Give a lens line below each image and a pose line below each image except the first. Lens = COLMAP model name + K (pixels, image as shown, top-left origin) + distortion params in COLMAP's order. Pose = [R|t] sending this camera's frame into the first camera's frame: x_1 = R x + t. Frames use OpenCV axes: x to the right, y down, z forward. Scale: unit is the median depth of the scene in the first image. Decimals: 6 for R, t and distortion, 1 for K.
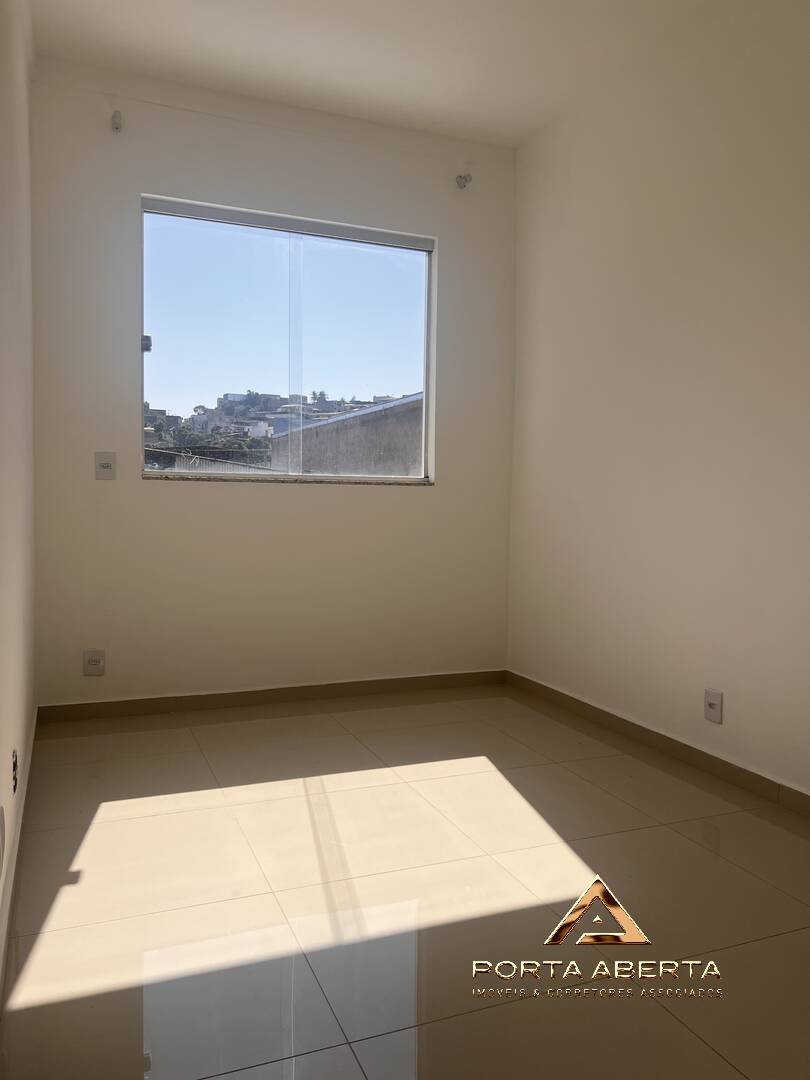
lens RADIAL K [[828.5, 0, 402.1], [0, 828.5, 543.1], [0, 0, 1]] dist [0.009347, 0.001647]
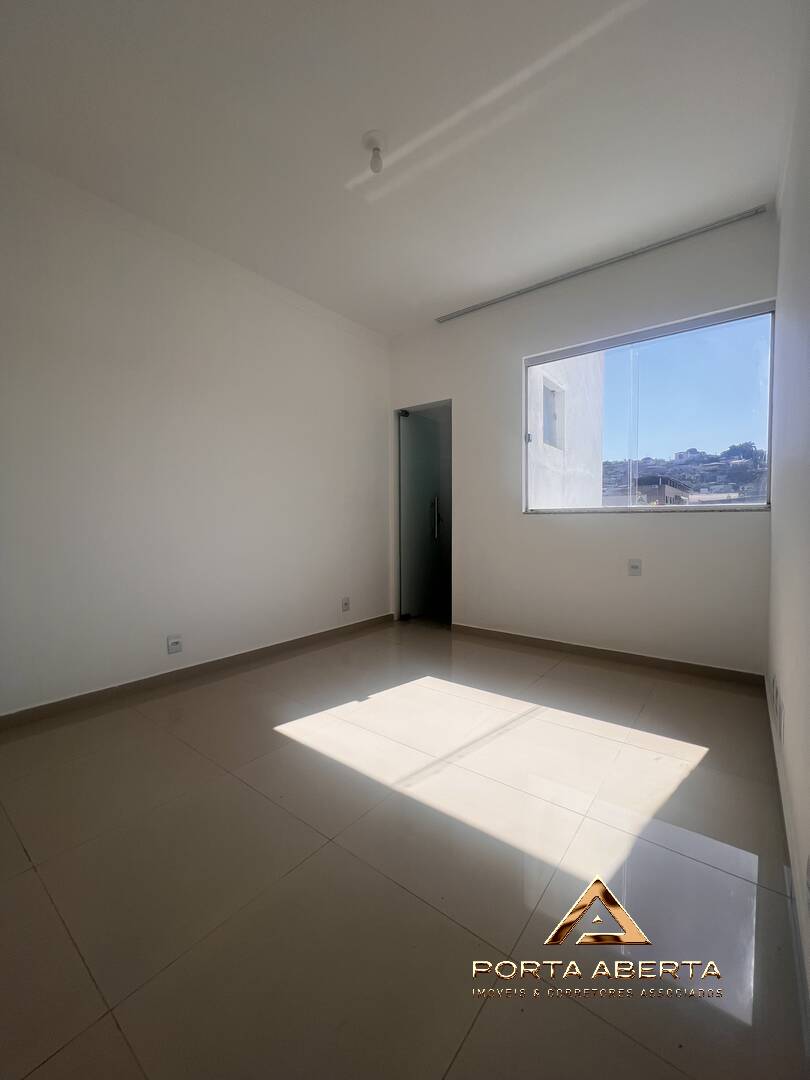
lens RADIAL K [[427.4, 0, 405.7], [0, 427.4, 537.8], [0, 0, 1]] dist [0.000419, -0.000301]
pose [[0.494337, 0.022143, -0.868988, 0.309902], [-0.041094, 0.999153, 0.002083, -0.012648], [0.868298, 0.034681, 0.494828, 0.264404]]
